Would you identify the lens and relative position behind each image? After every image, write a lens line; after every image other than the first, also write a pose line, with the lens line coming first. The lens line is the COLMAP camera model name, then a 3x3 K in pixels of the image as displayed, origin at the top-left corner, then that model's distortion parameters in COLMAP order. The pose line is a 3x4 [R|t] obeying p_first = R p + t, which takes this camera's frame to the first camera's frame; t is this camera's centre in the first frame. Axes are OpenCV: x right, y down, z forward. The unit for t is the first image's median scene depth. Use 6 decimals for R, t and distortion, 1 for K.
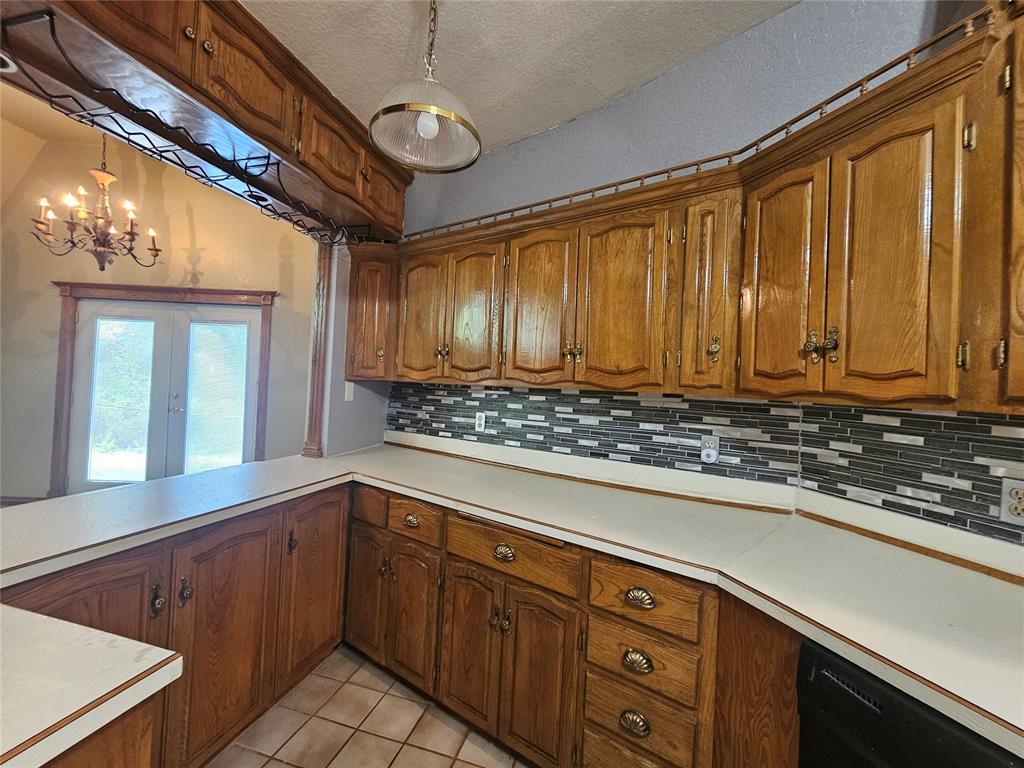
lens RADIAL K [[439.2, 0, 472.0], [0, 439.2, 366.1], [0, 0, 1]] dist [-0.015107, 0.001576]
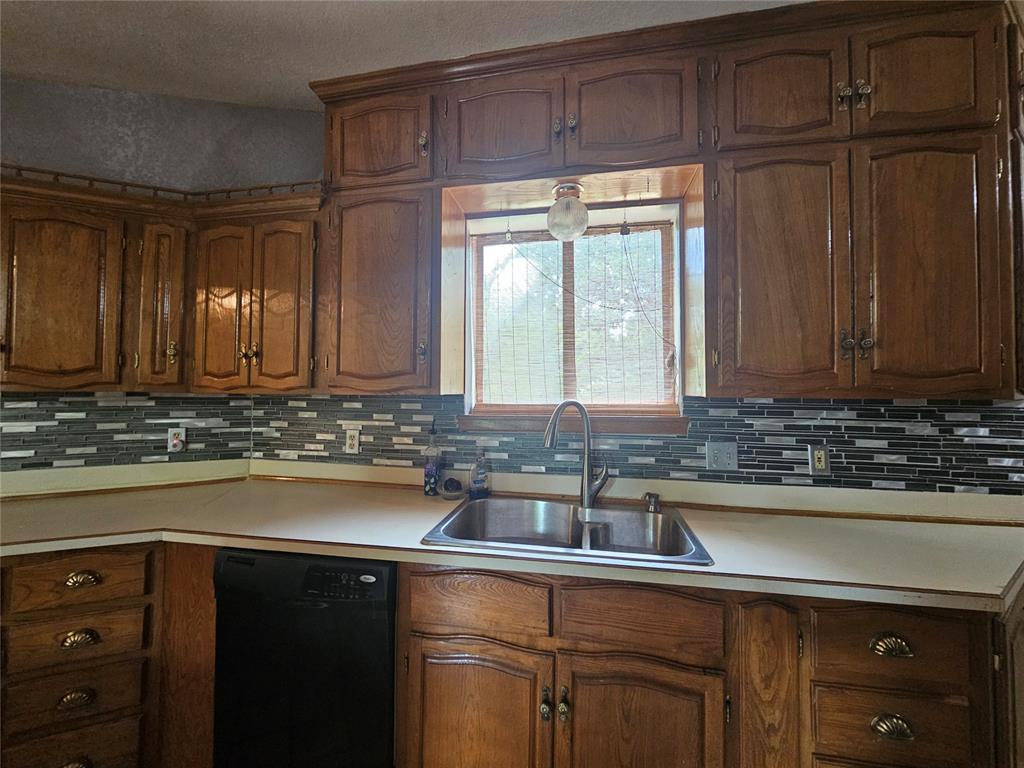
lens RADIAL K [[427.8, 0, 511.8], [0, 427.8, 379.8], [0, 0, 1]] dist [0.002991, 0.000605]
pose [[0.460715, -0.012528, 0.887460, -0.037242], [-0.017429, 0.999580, 0.023159, -0.006336], [-0.887377, -0.026137, 0.460303, -0.253331]]
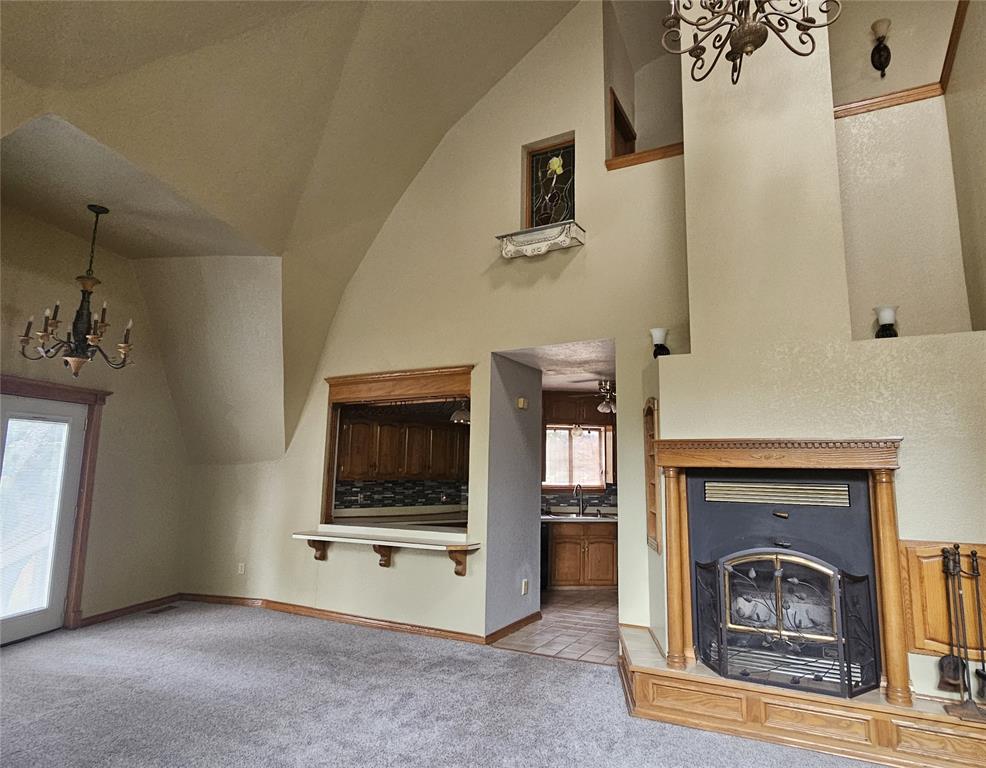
lens RADIAL K [[598.5, 0, 505.5], [0, 598.5, 375.9], [0, 0, 1]] dist [0.000856, 0.002370]
pose [[0.155915, 0.117711, 0.980732, -3.434799], [-0.045406, 0.992679, -0.111927, -0.201948], [-0.986726, -0.027080, 0.160119, -0.124449]]
